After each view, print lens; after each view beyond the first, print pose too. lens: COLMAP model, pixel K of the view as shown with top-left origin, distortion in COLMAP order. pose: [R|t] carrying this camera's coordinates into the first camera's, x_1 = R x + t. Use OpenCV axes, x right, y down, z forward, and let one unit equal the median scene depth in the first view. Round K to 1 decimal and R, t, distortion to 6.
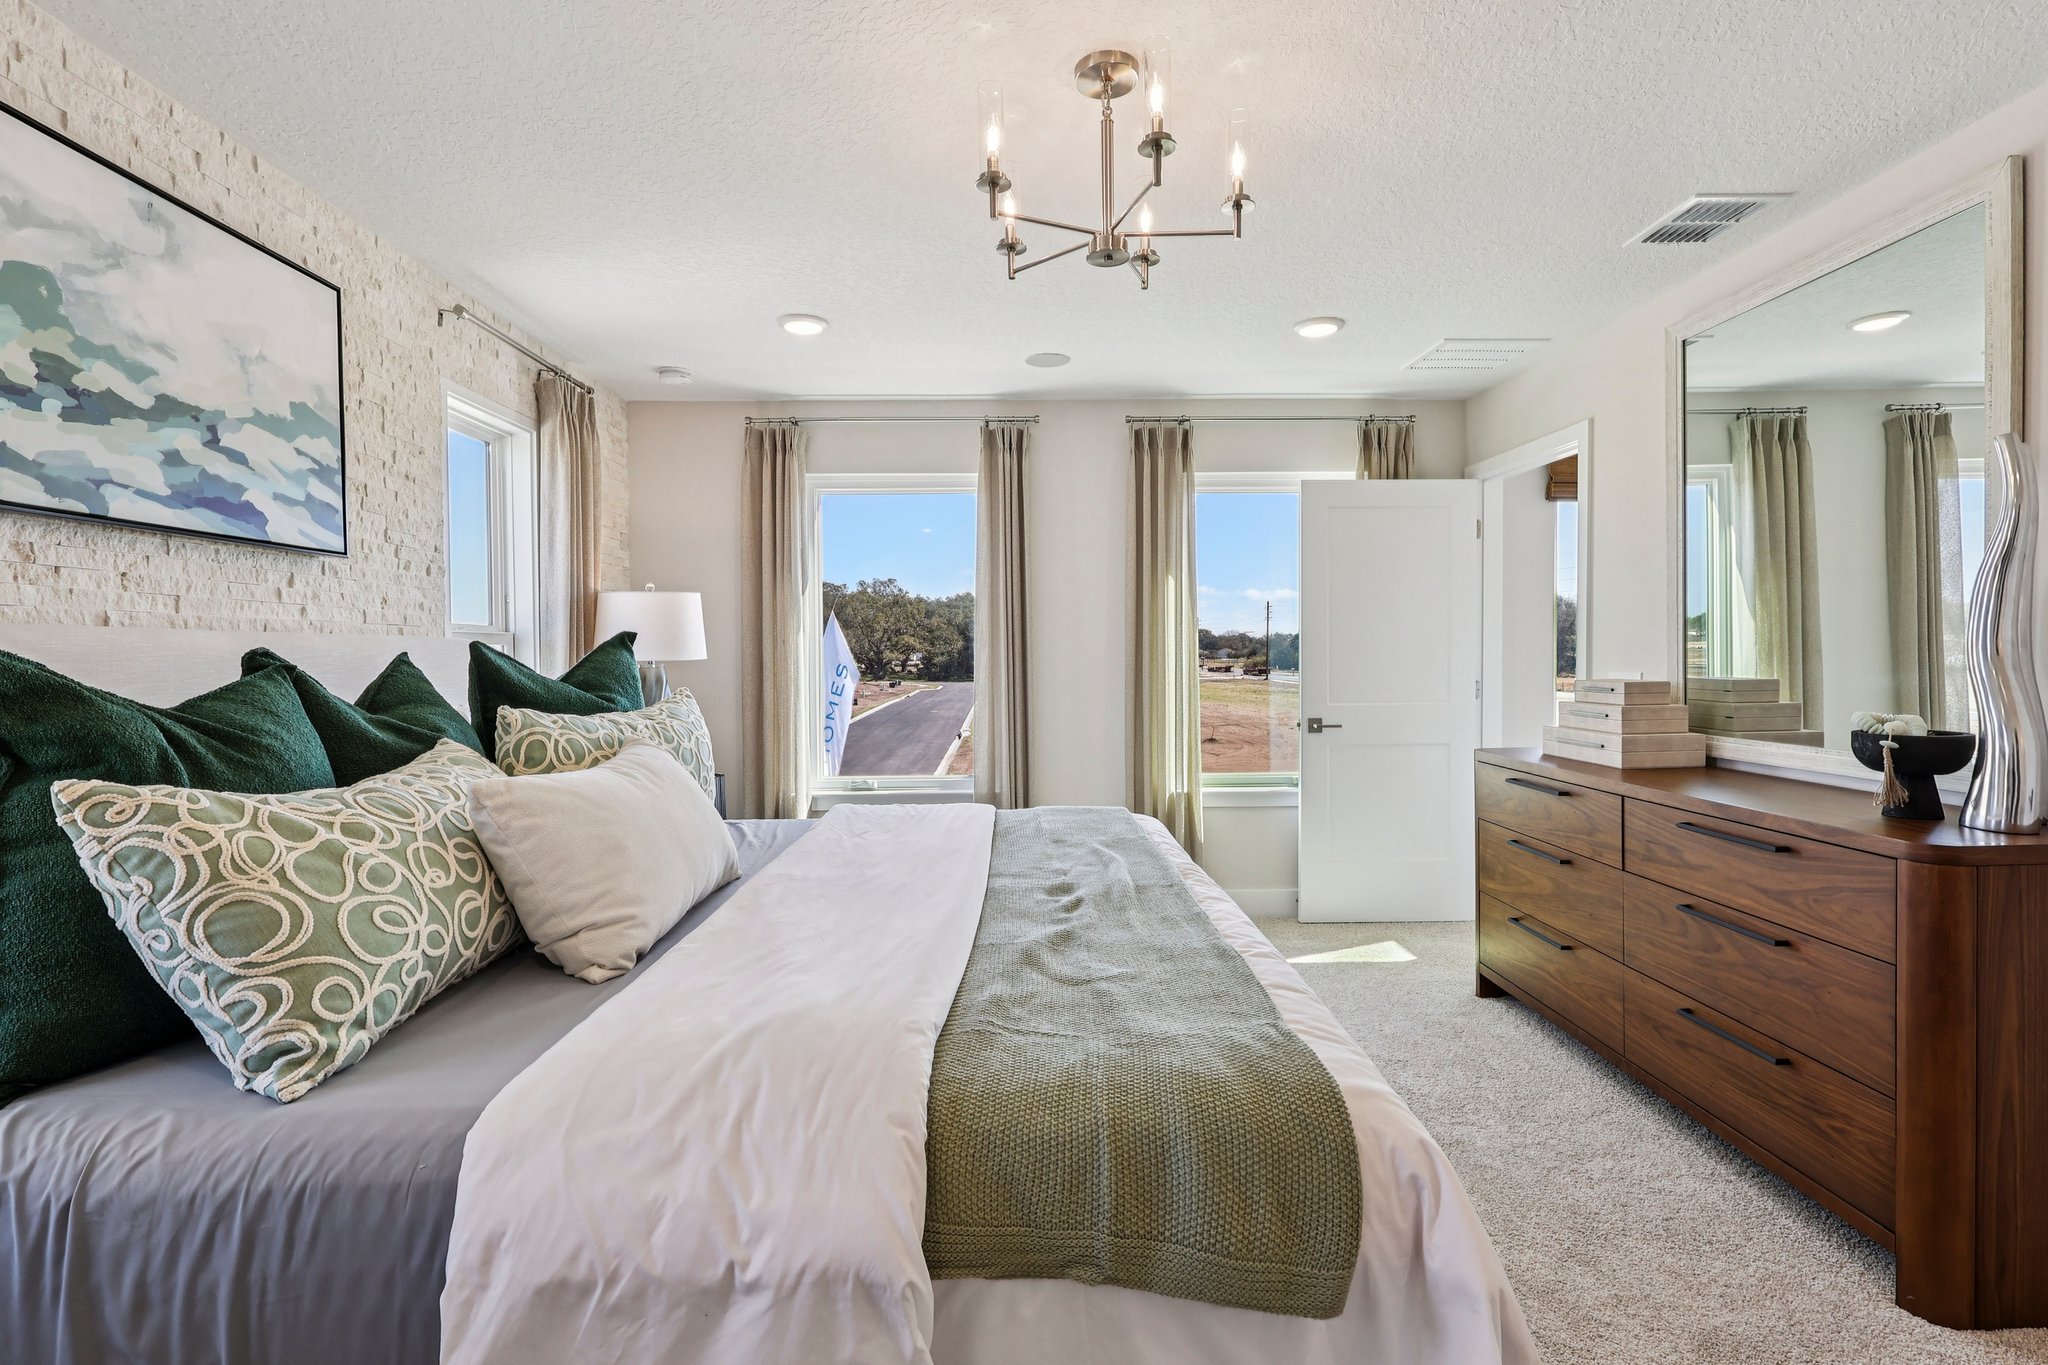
lens RADIAL K [[952.2, 0, 1020.8], [0, 952.2, 668.3], [0, 0, 1]] dist [-0.003349, -0.000047]
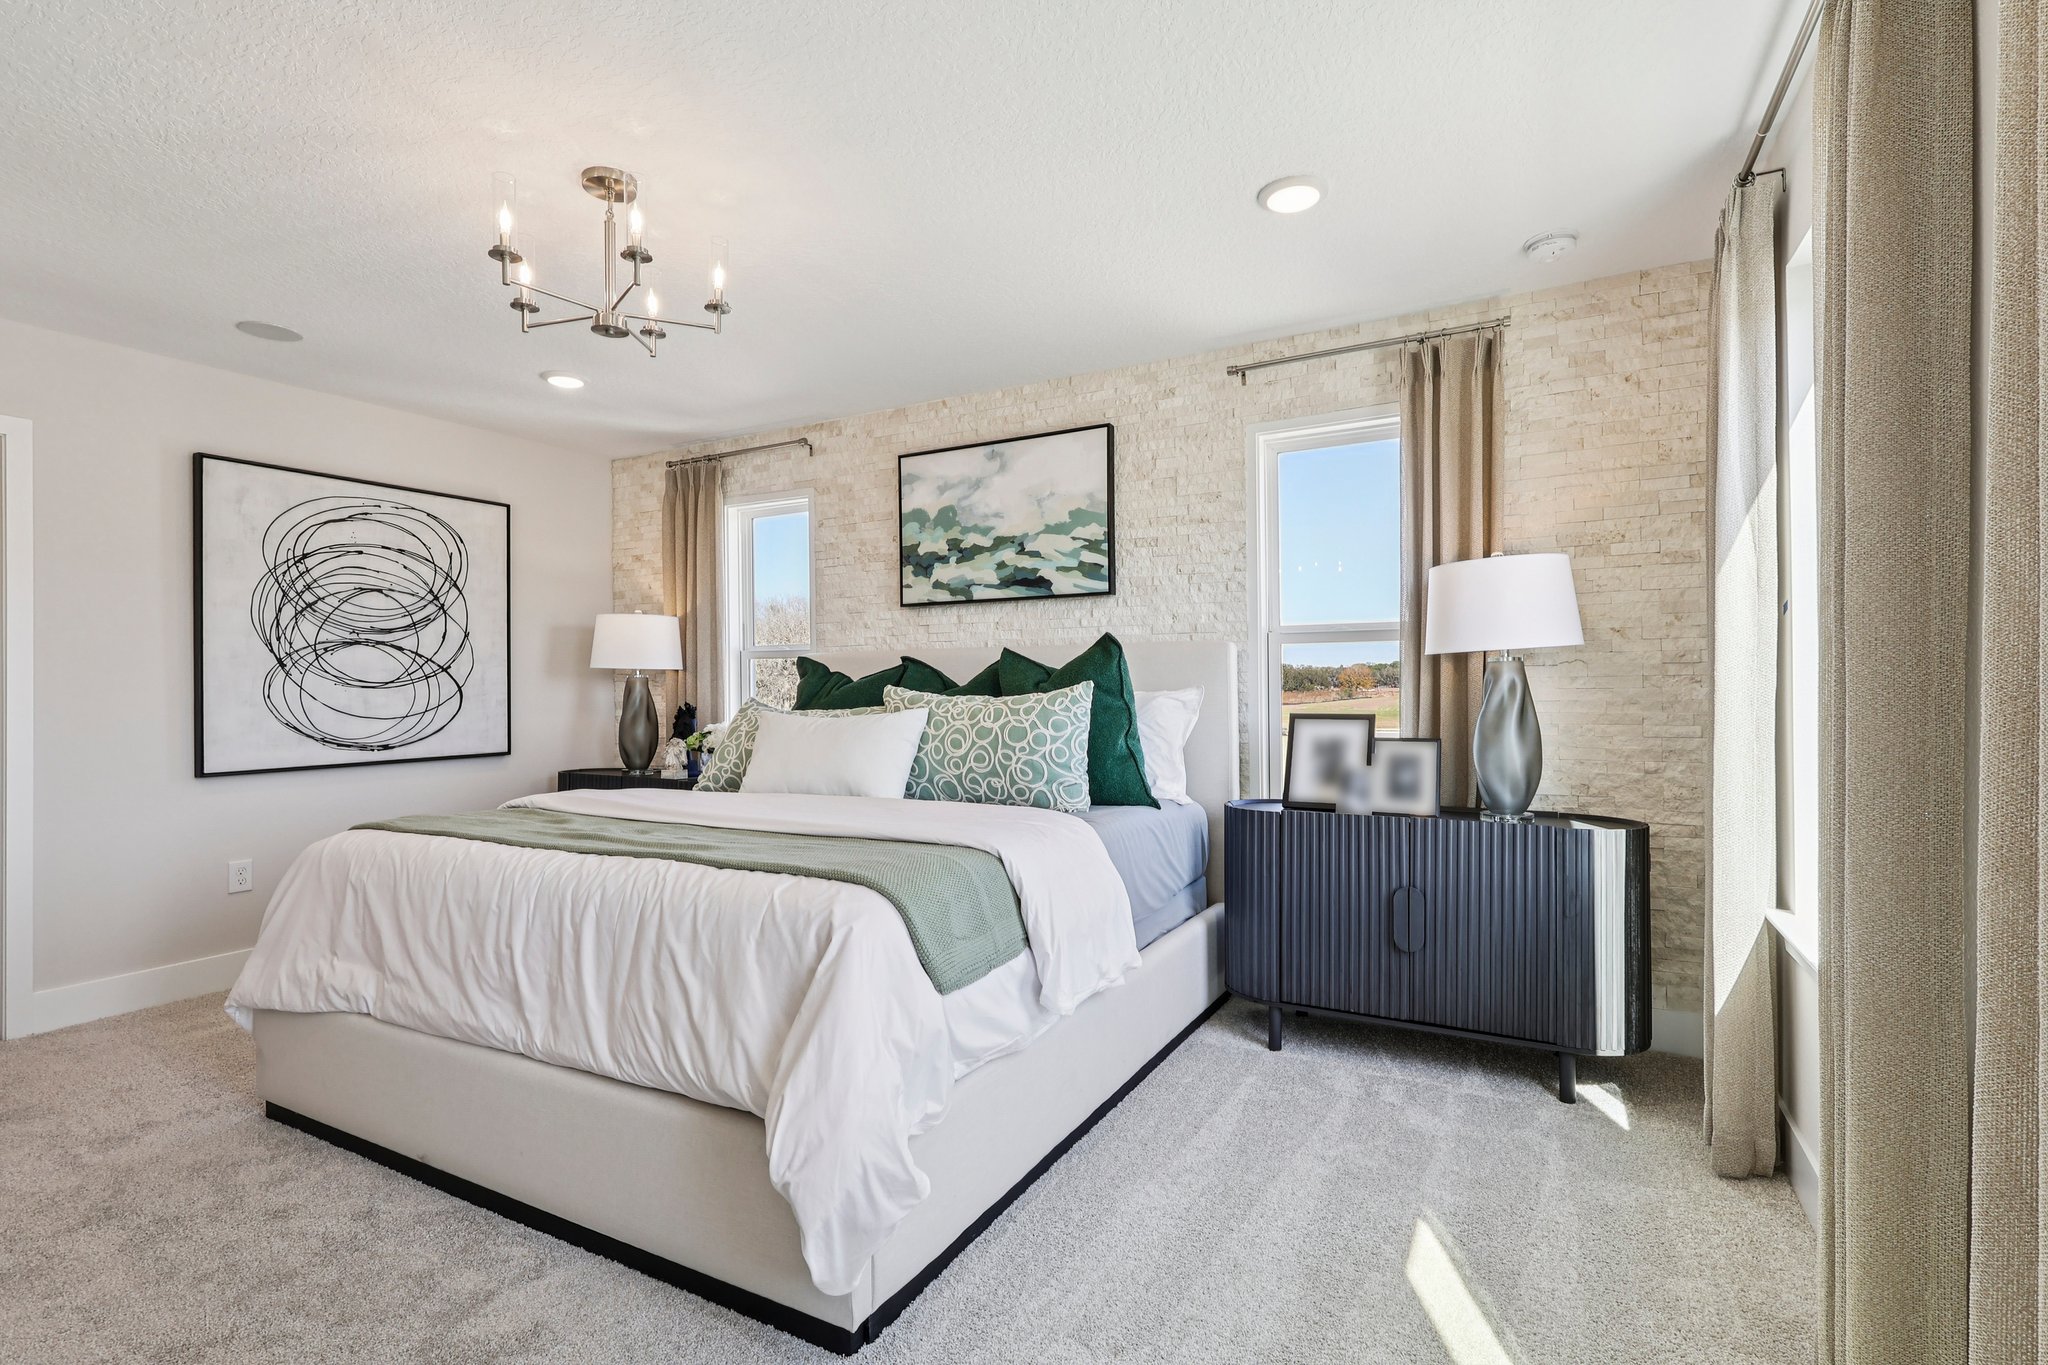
lens RADIAL K [[952.2, 0, 1012.3], [0, 952.2, 683.1], [0, 0, 1]] dist [-0.003349, -0.000047]
pose [[-0.498024, 0.001212, -0.867162, 0.882549], [-0.005250, 0.999976, 0.004413, 0.027574], [0.867147, 0.006751, -0.498006, 1.995602]]
